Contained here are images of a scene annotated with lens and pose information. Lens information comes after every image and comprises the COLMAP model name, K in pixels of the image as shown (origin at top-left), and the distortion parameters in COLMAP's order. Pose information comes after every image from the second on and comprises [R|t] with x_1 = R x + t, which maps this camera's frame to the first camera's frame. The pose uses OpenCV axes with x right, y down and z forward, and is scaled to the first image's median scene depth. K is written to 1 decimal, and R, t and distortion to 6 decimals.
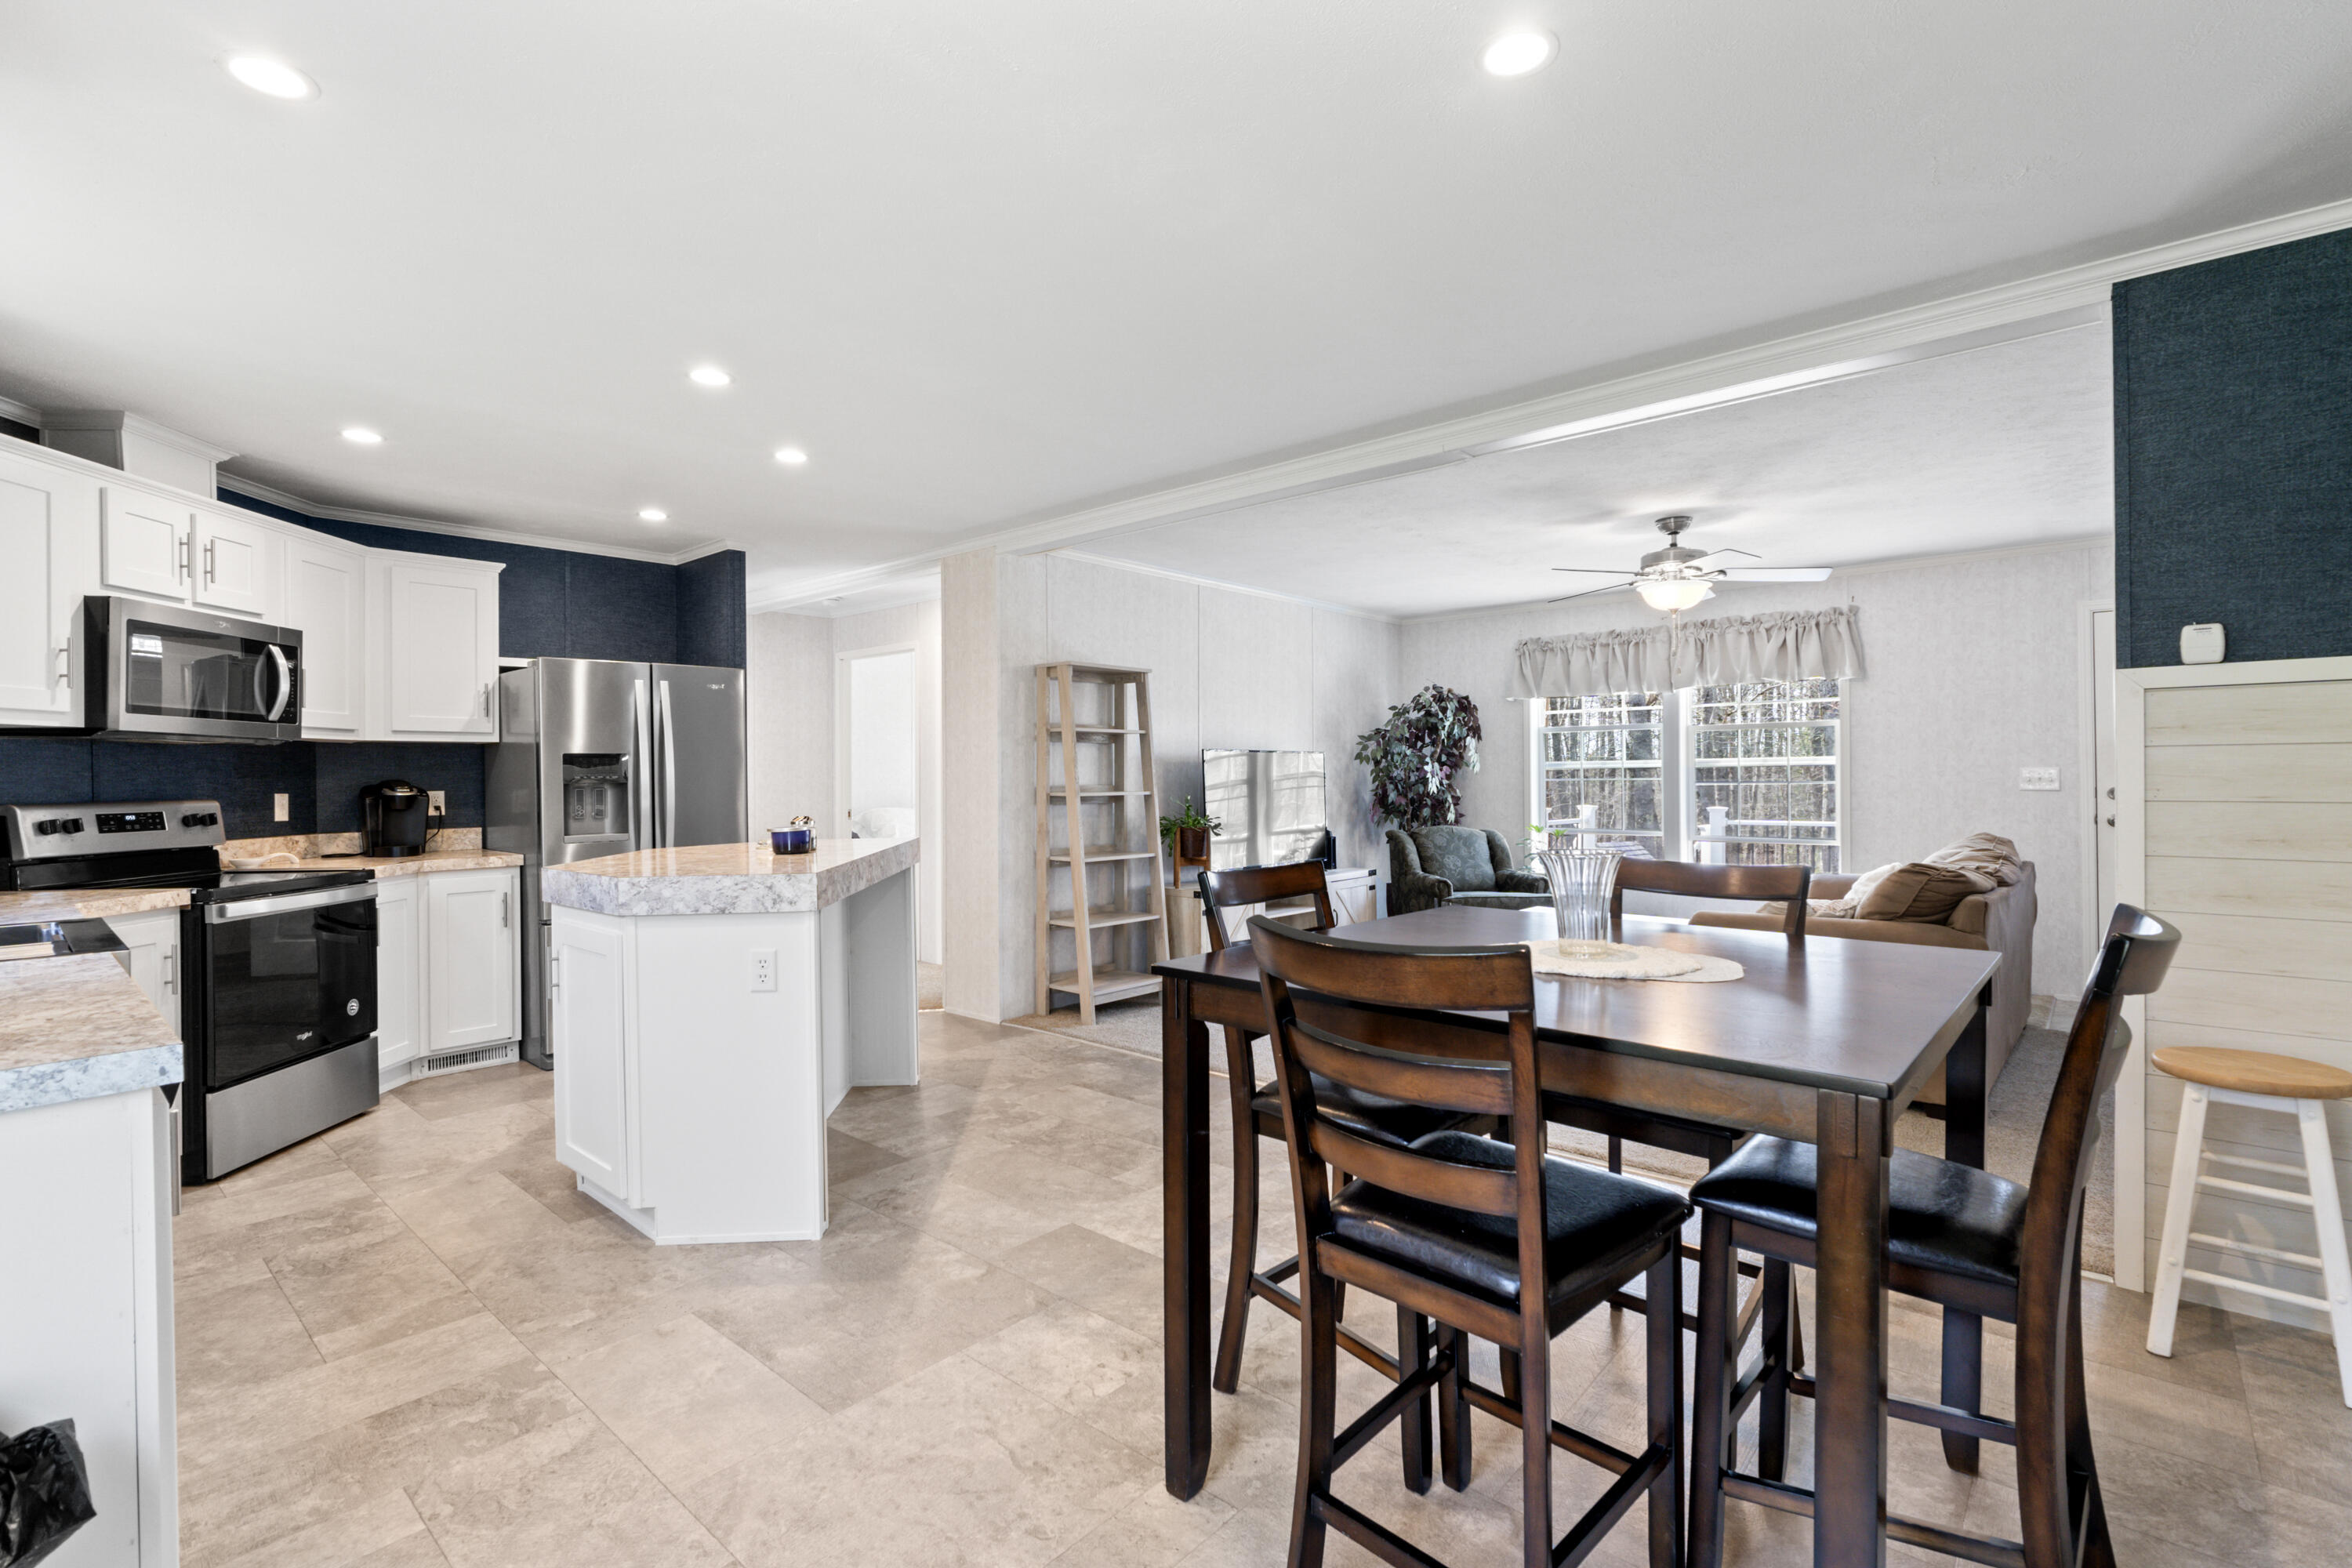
lens RADIAL K [[1075.5, 0, 1176.1], [0, 1075.5, 775.3], [0, 0, 1]] dist [-0.002412, -0.001126]
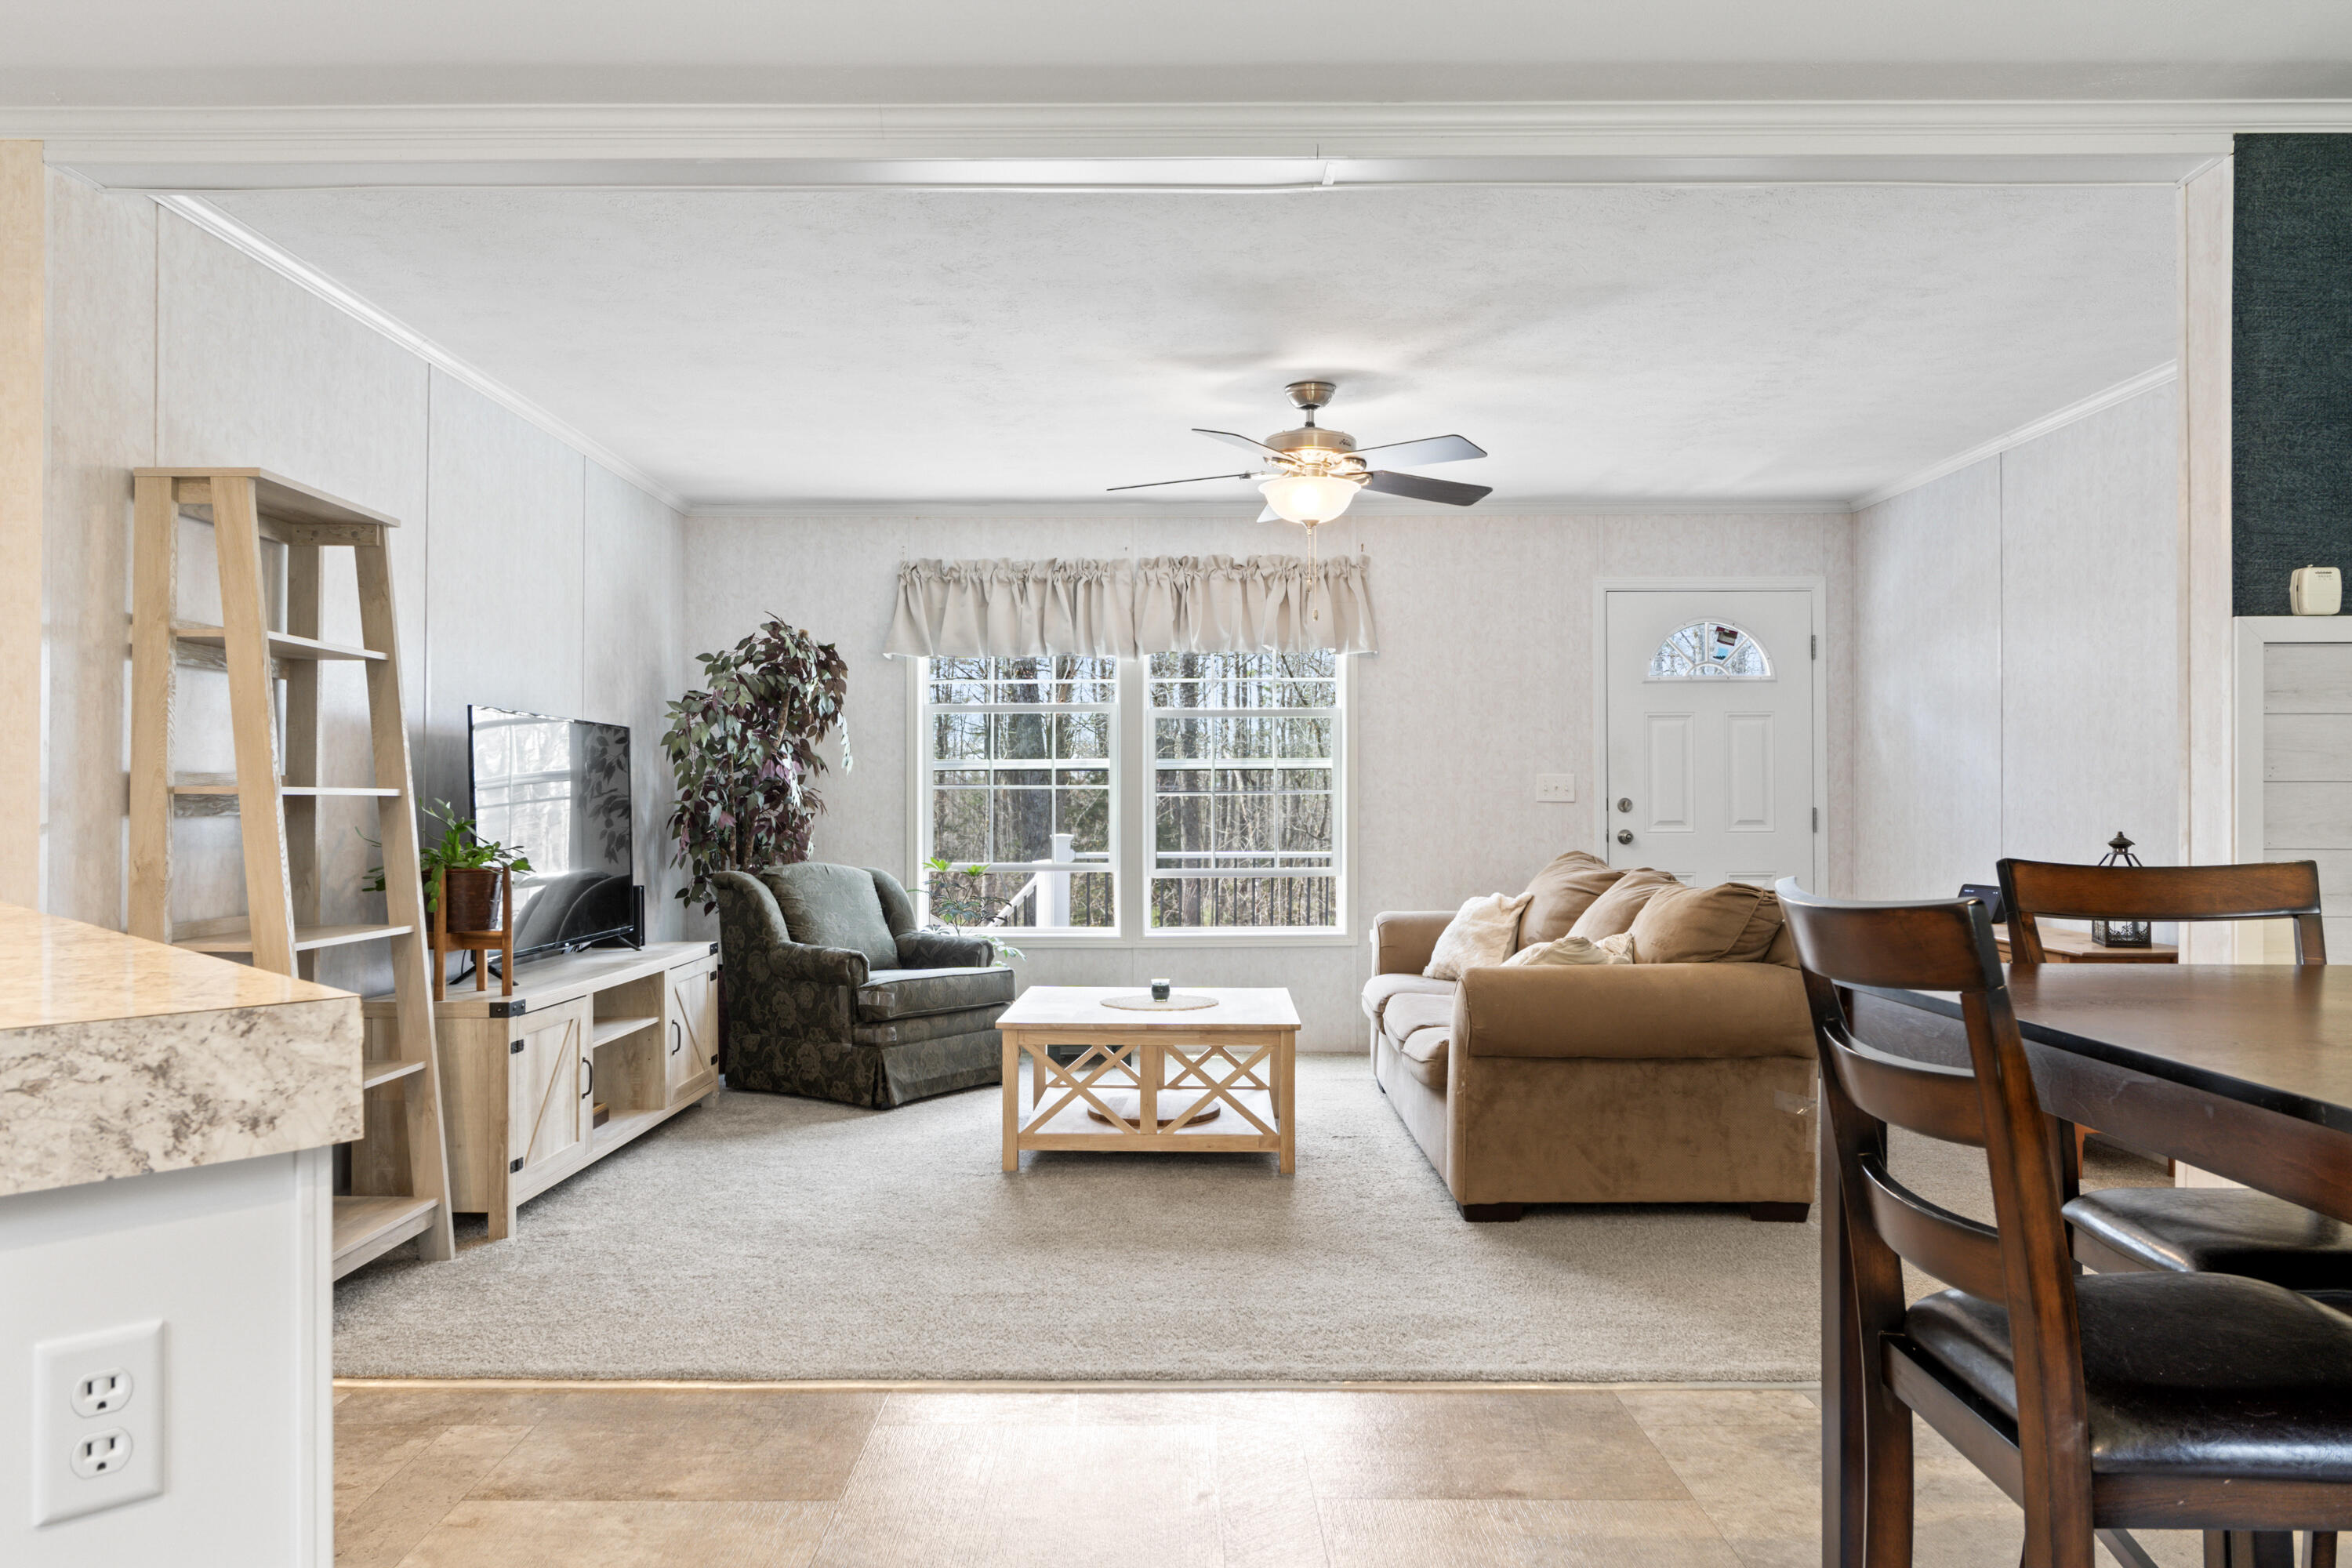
lens RADIAL K [[1574.2, 0, 1199.2], [0, 1574.2, 812.1], [0, 0, 1]] dist [-0.003329, 0.002987]
pose [[0.745806, 0.002462, 0.666159, -0.262274], [-0.005169, 0.999984, 0.002091, 0.026531], [-0.666143, -0.005003, 0.745807, 0.347644]]
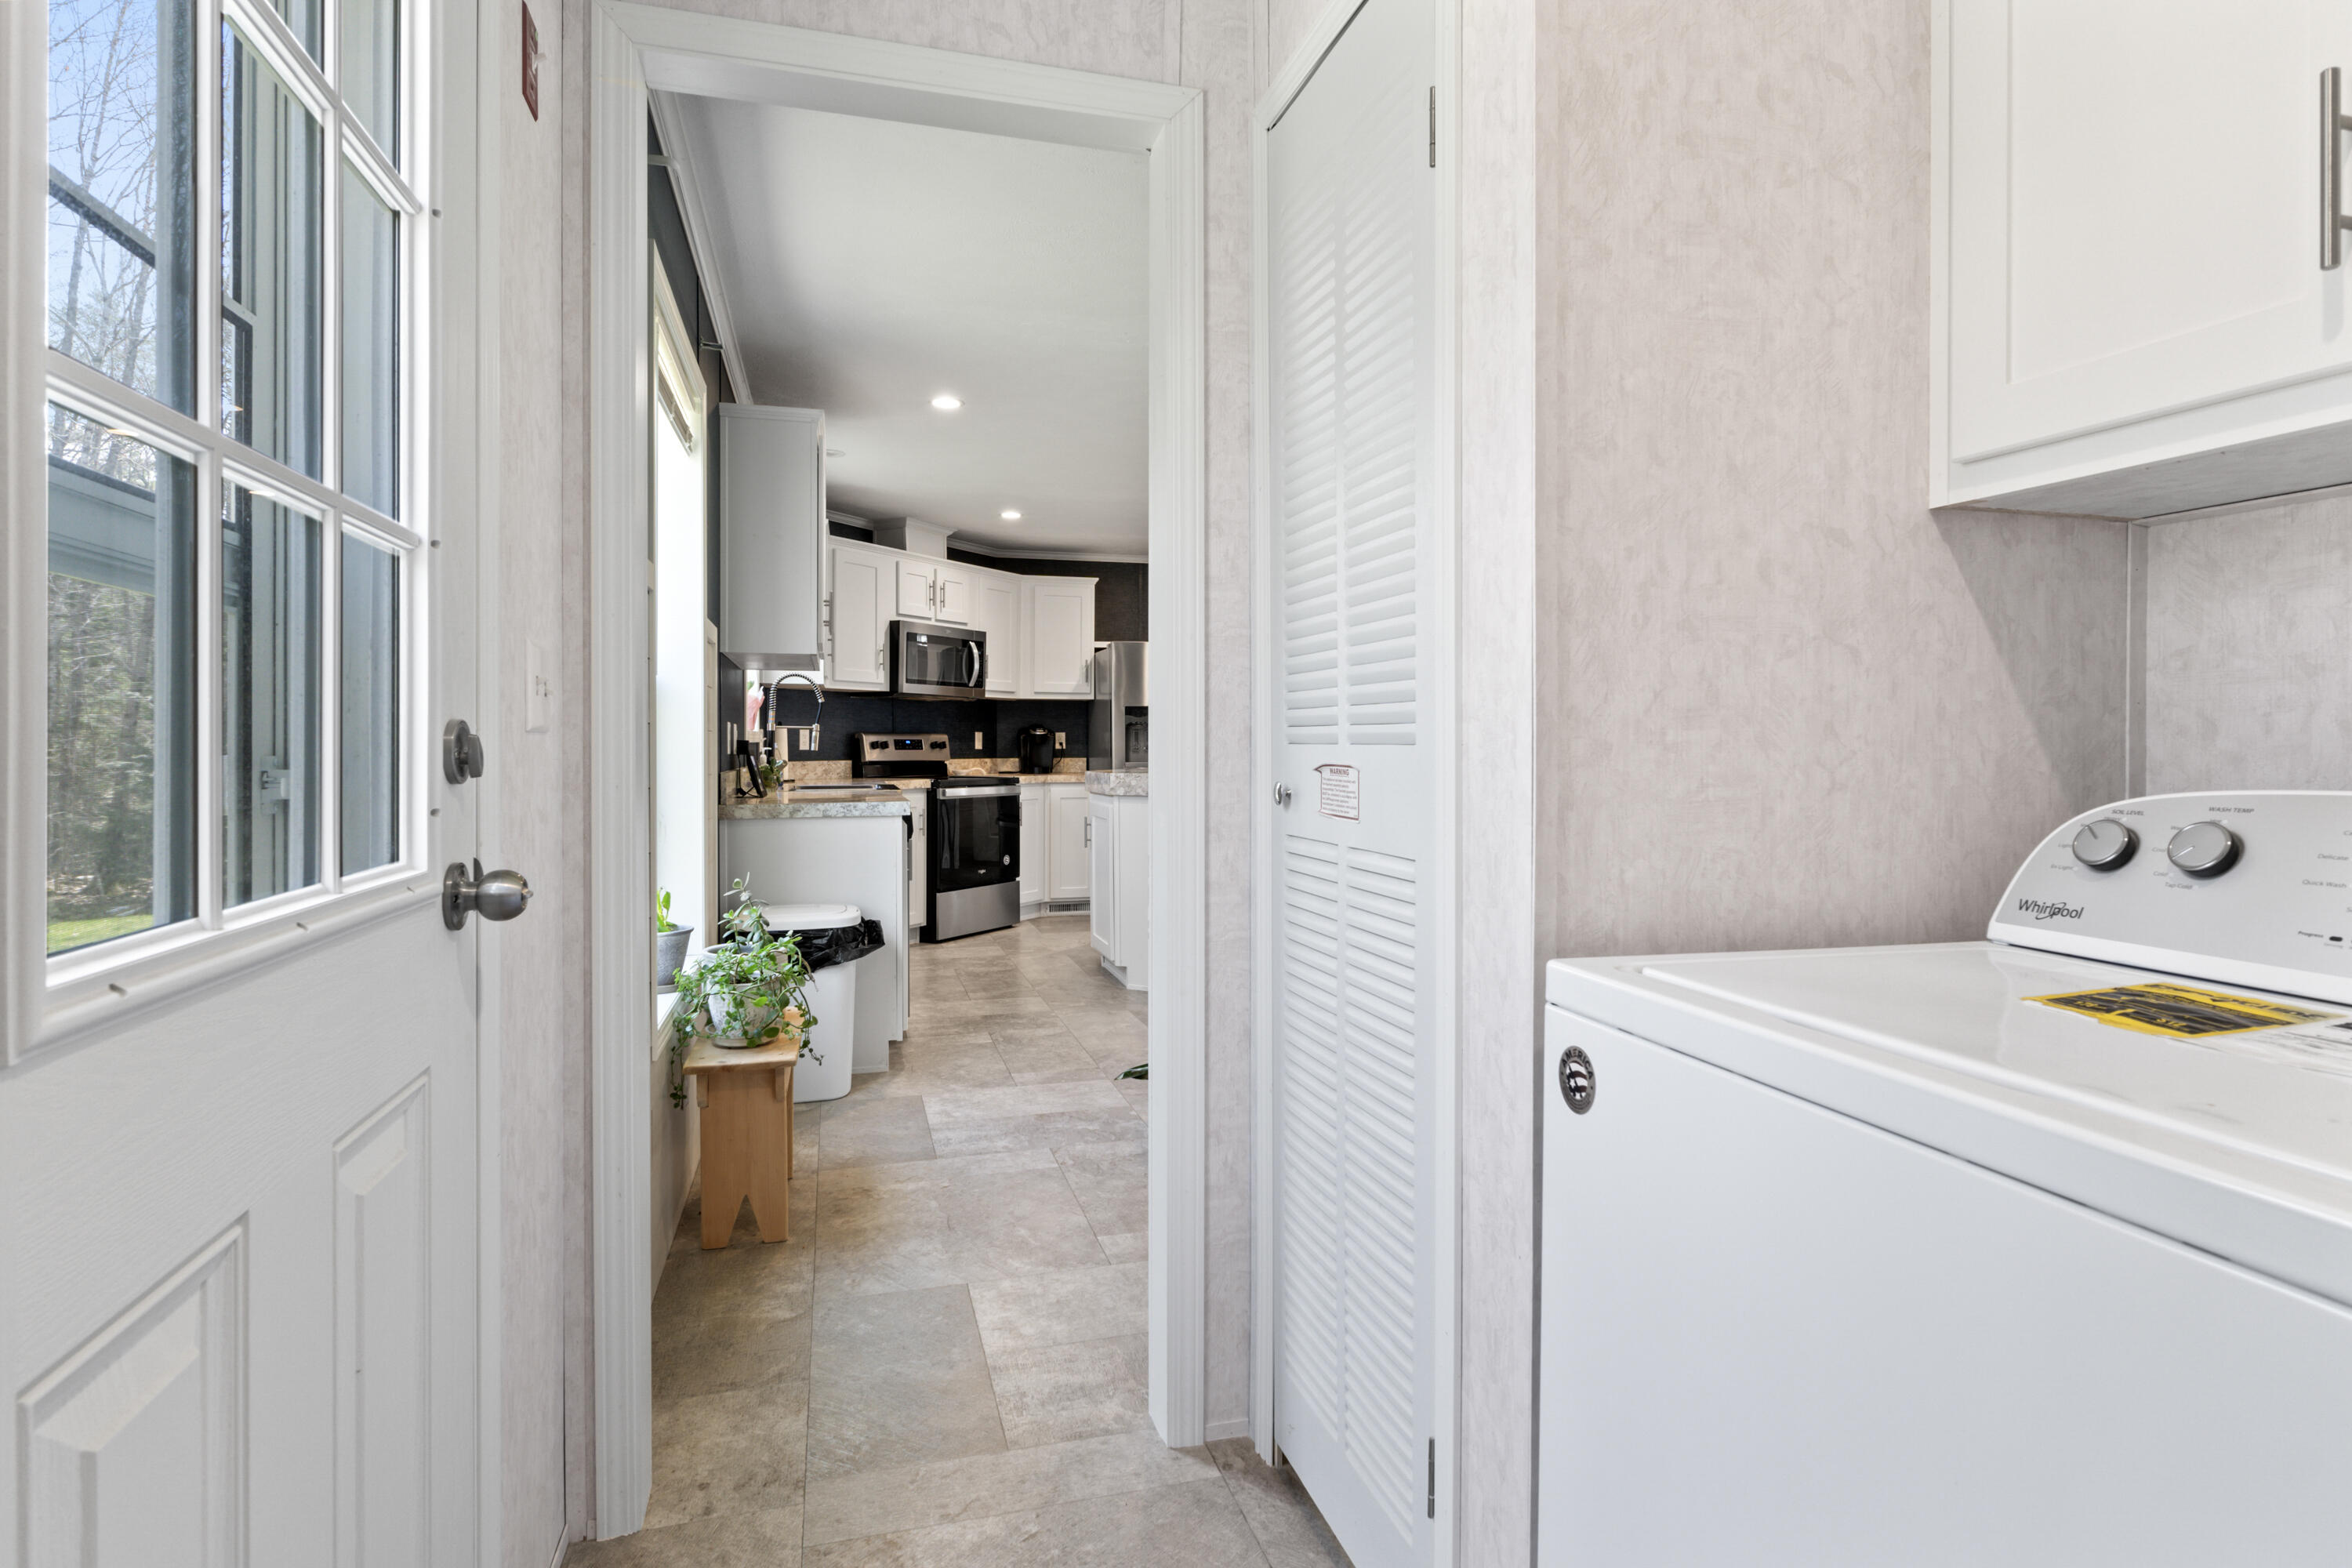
lens RADIAL K [[1220.5, 0, 1180.1], [0, 1220.5, 747.1], [0, 0, 1]] dist [-0.002240, -0.000023]
pose [[0.842978, 0.009730, -0.537859, 0.389075], [-0.008060, 0.999953, 0.005458, 0.025791], [0.537887, -0.000266, 0.843017, -0.366070]]
